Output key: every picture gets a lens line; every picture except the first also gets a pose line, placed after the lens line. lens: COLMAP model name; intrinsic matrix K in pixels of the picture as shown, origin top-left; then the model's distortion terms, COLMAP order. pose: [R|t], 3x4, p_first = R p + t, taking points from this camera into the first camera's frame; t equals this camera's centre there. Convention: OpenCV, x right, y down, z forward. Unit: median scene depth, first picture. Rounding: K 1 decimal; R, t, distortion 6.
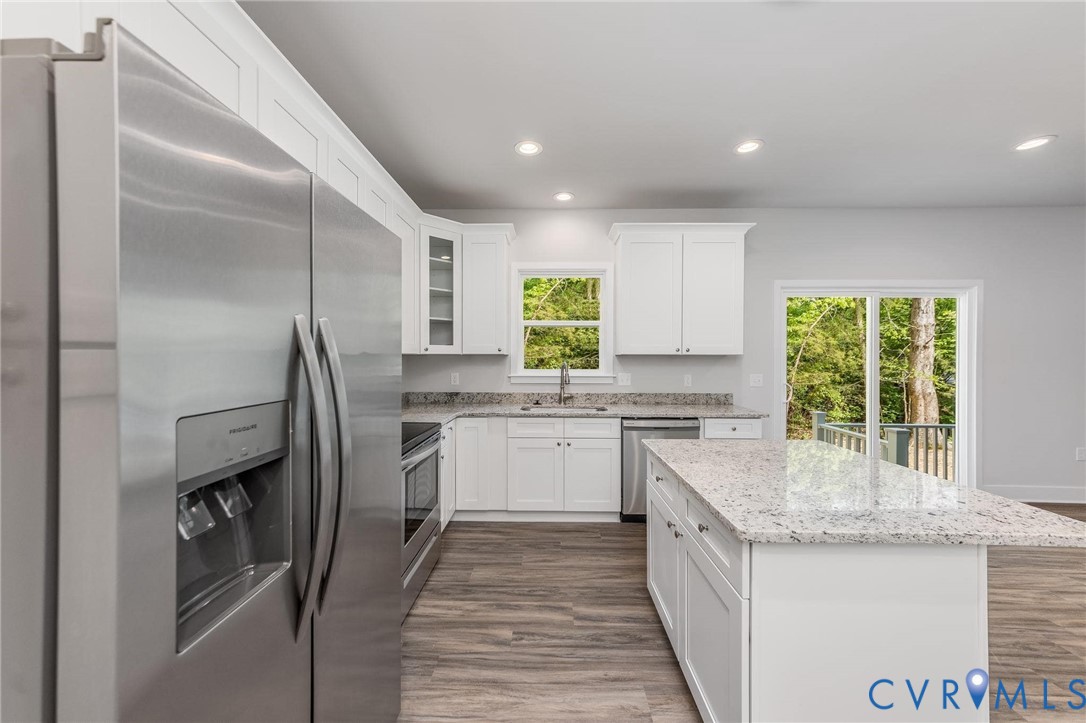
lens RADIAL K [[405.6, 0, 542.0], [0, 405.6, 359.3], [0, 0, 1]] dist [0.001123, 0.000052]
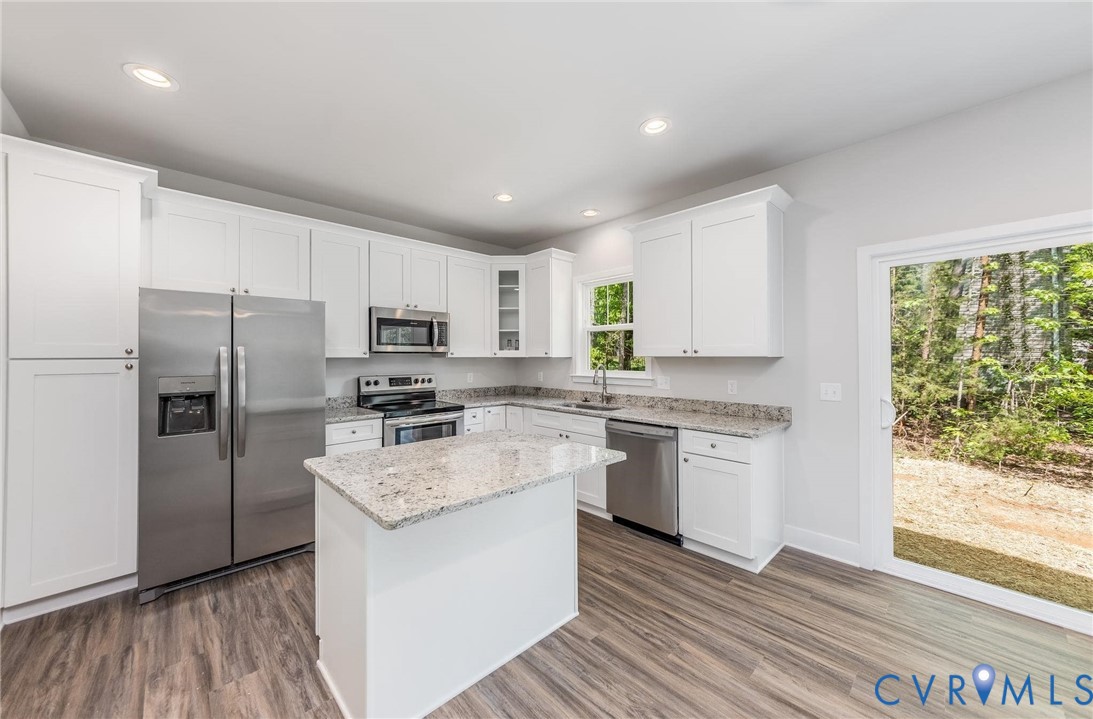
lens RADIAL K [[397.9, 0, 548.1], [0, 397.9, 356.1], [0, 0, 1]] dist [0.000077, 0.000001]
pose [[0.704013, -0.005320, -0.710167, 0.744053], [-0.003430, 0.999935, -0.010891, -0.002146], [0.710178, 0.010103, 0.703949, 0.166286]]
